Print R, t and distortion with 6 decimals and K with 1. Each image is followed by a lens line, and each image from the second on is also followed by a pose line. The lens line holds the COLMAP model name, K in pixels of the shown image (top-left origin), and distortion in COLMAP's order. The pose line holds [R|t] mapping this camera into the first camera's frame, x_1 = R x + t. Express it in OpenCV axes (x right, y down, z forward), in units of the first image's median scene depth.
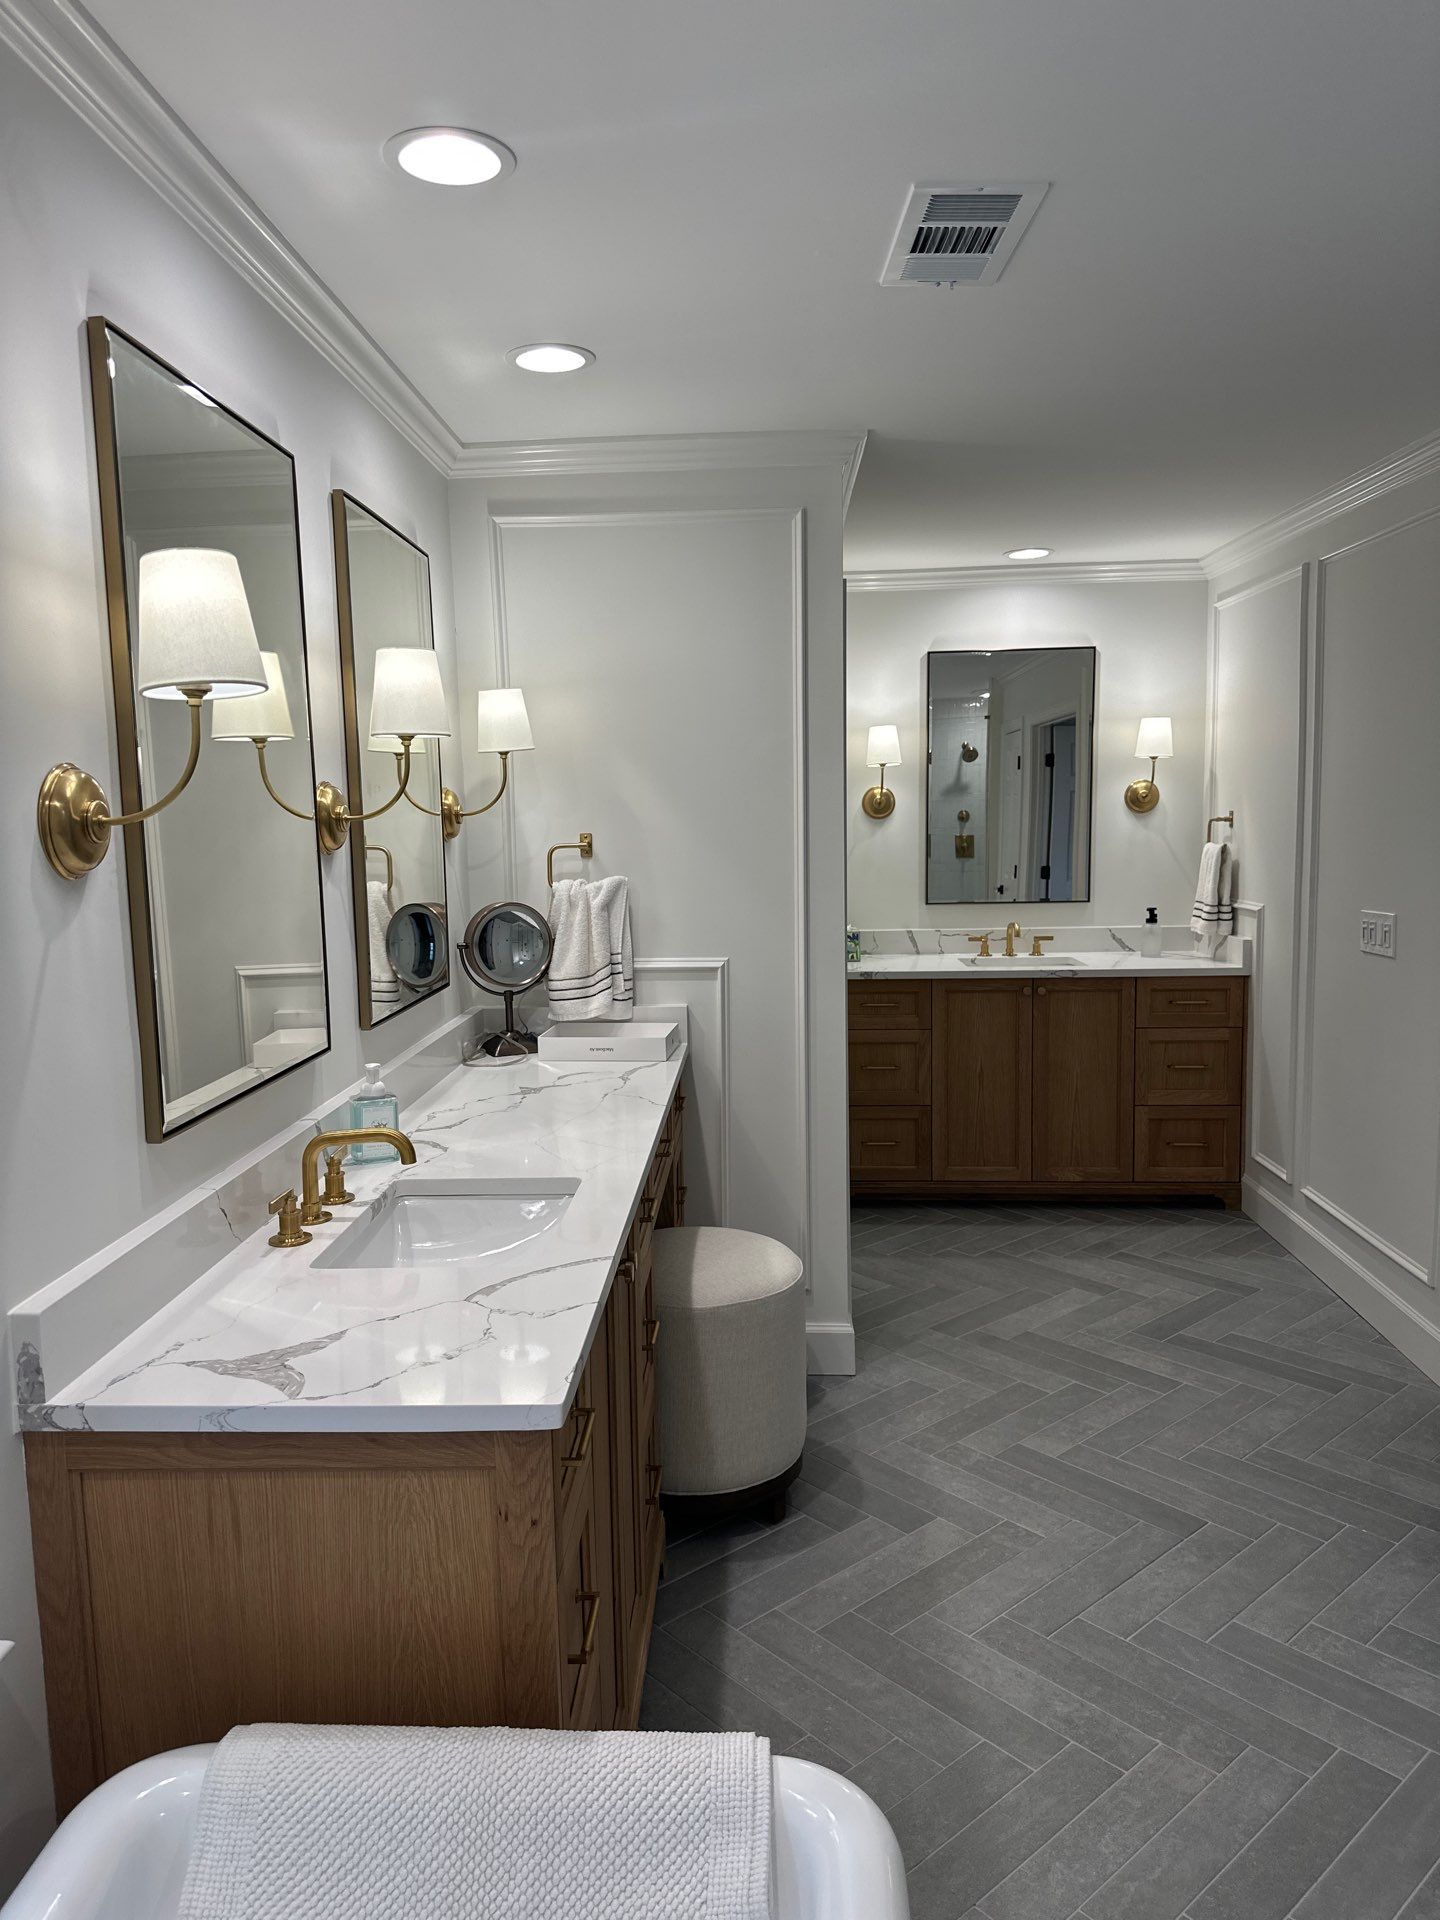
lens RADIAL K [[1360.7, 0, 720.0], [0, 1360.7, 964.7], [0, 0, 1]] dist [0.040032, -0.053317]
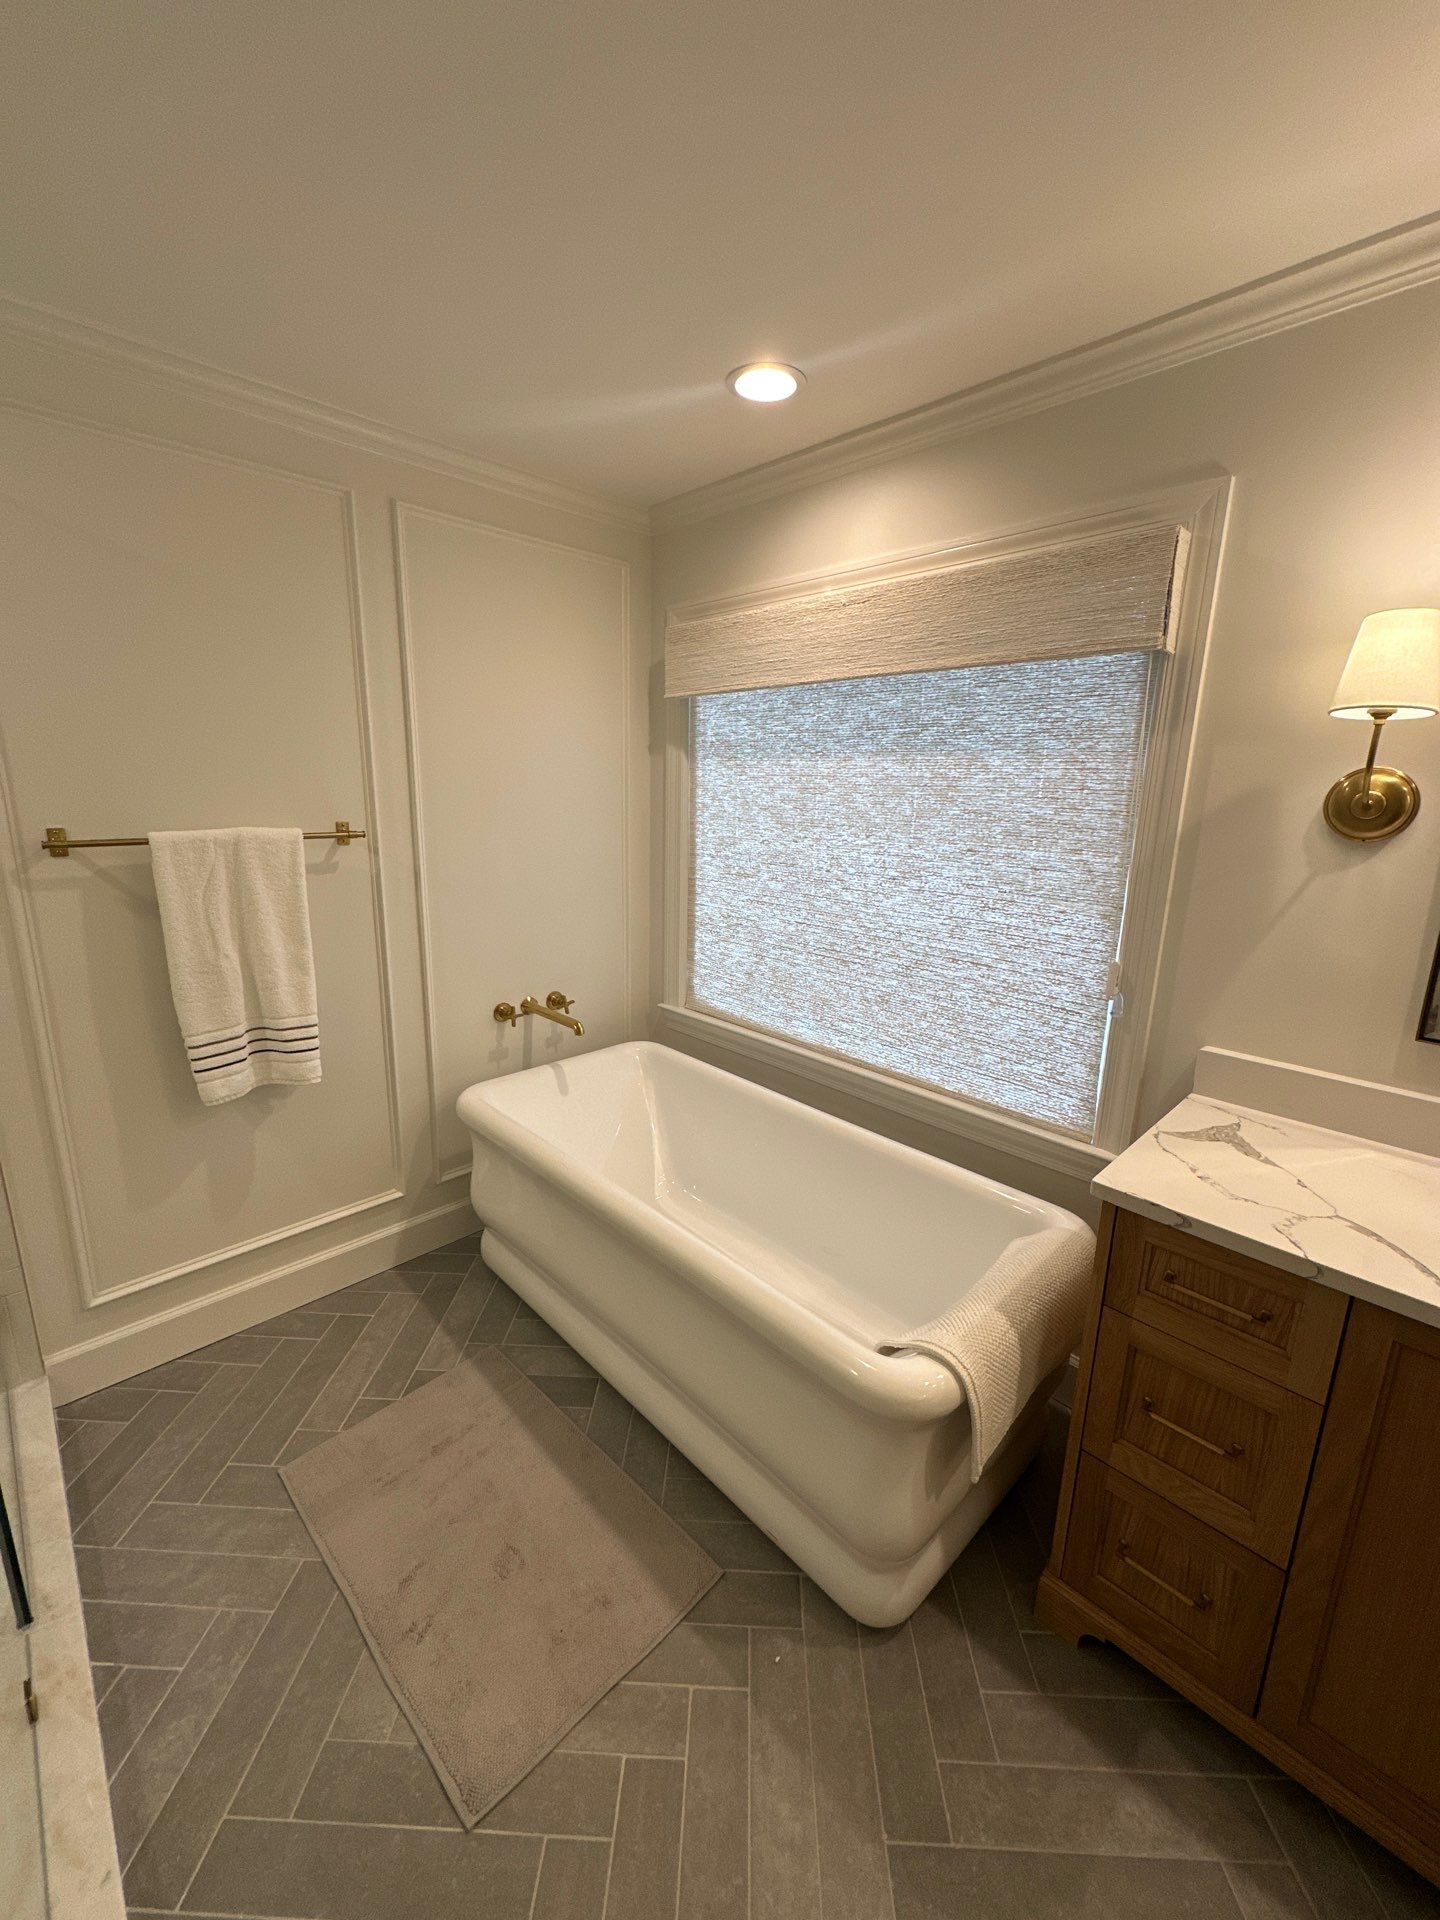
lens RADIAL K [[769.6, 0, 719.9], [0, 769.6, 958.9], [0, 0, 1]] dist [-0.003965, 0.000916]
pose [[-0.693980, 0.162554, -0.701405, 0.389065], [-0.089833, 0.947019, 0.308358, -0.079185], [0.714368, 0.277003, -0.642610, 0.607003]]
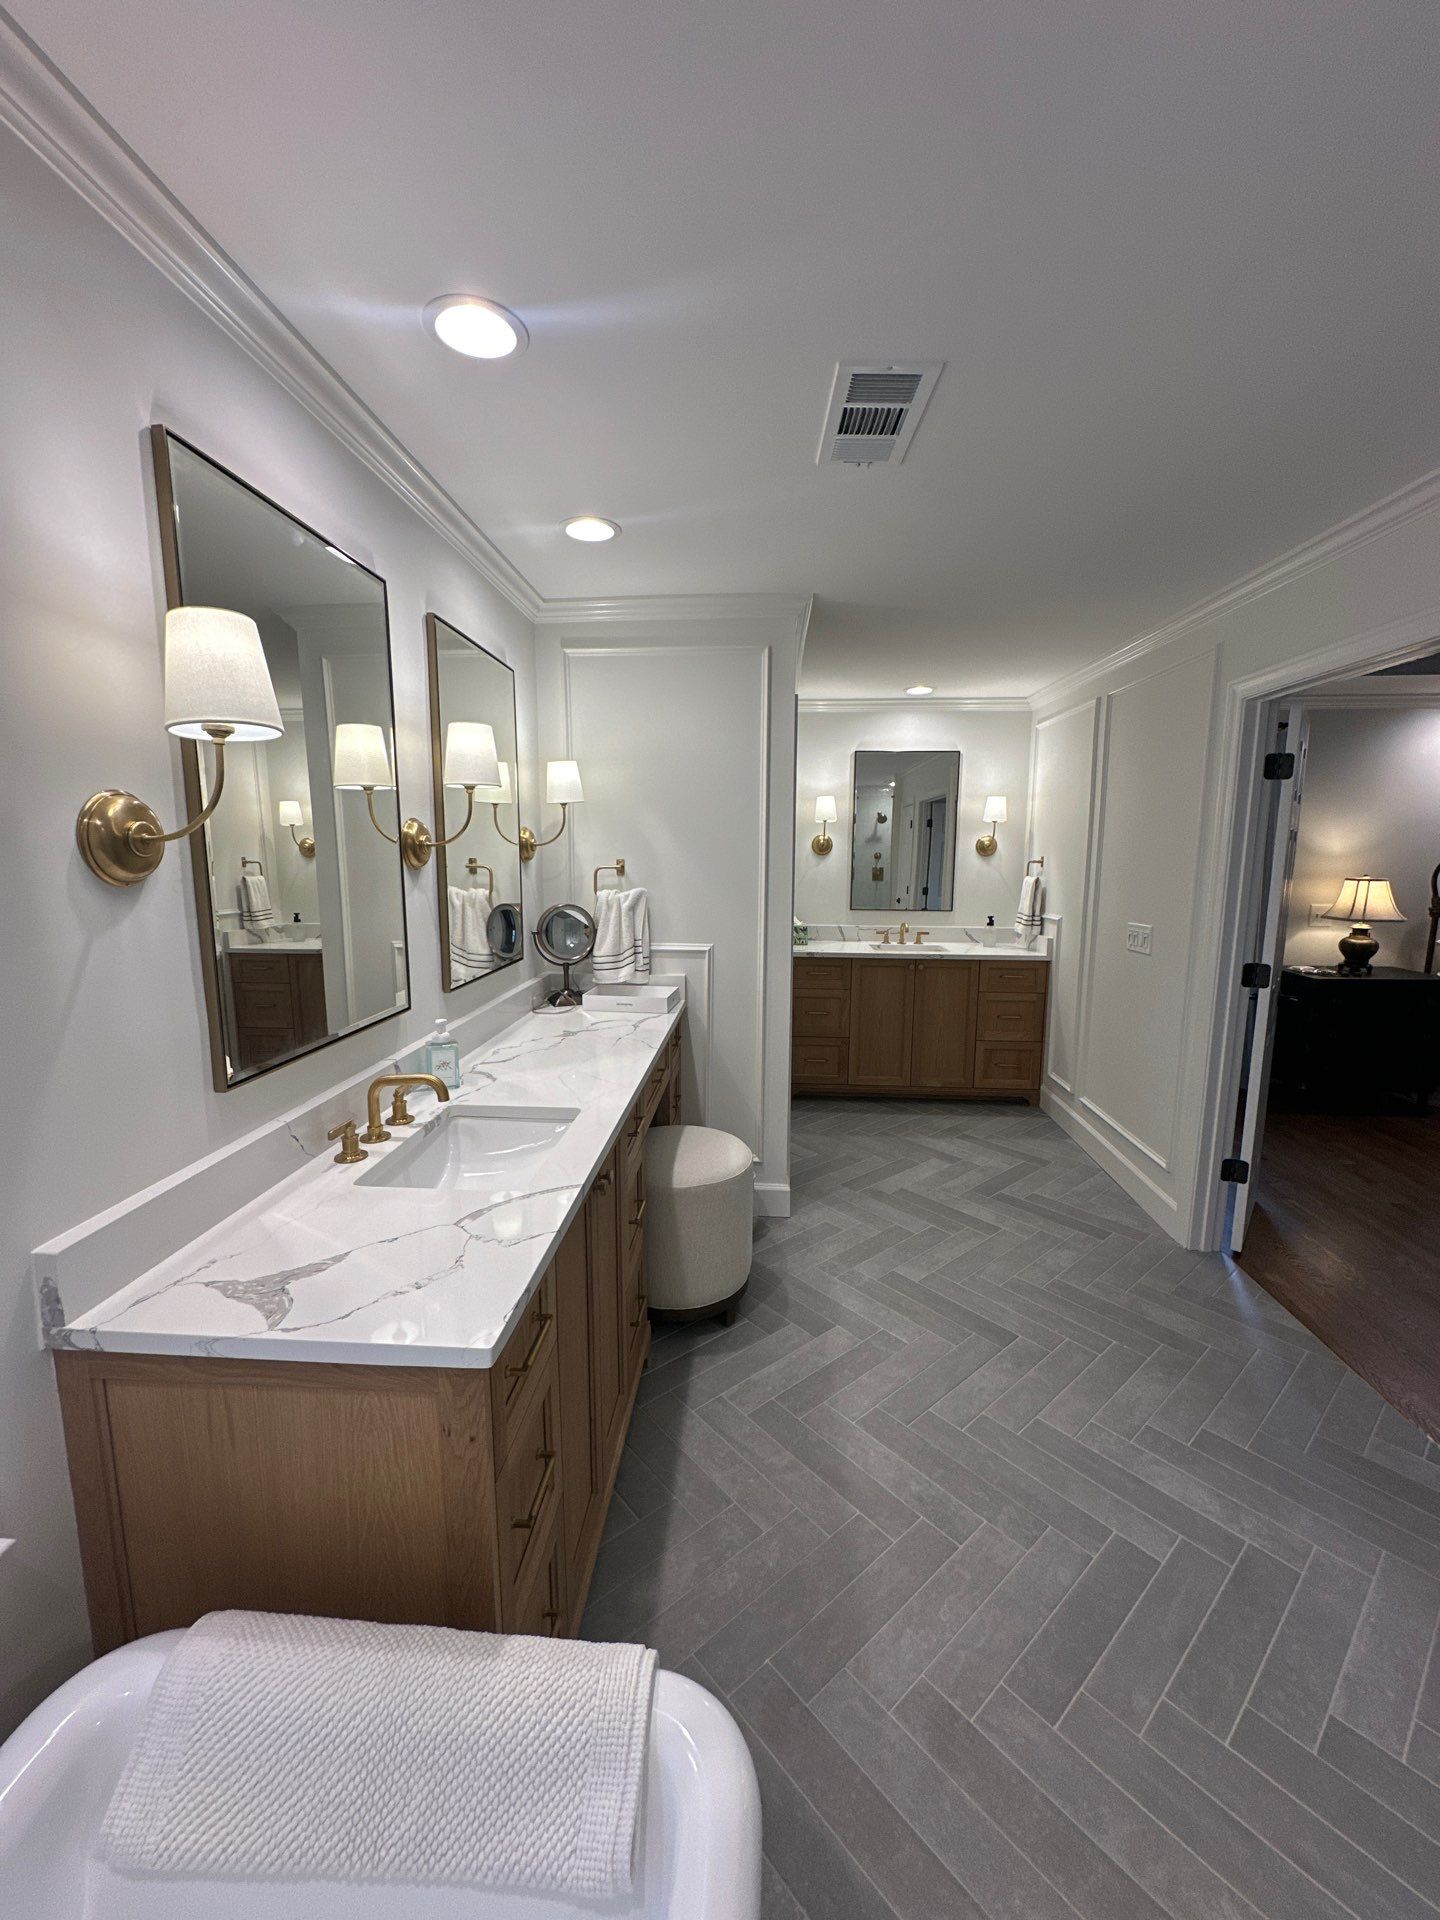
lens RADIAL K [[769.6, 0, 722.8], [0, 769.6, 959.2], [0, 0, 1]] dist [-0.003965, 0.000916]
pose [[0.999477, 0.025980, -0.019232, 0.043338], [-0.025429, 0.999274, 0.028362, -0.016878], [0.019955, -0.027858, 0.999413, 0.182438]]
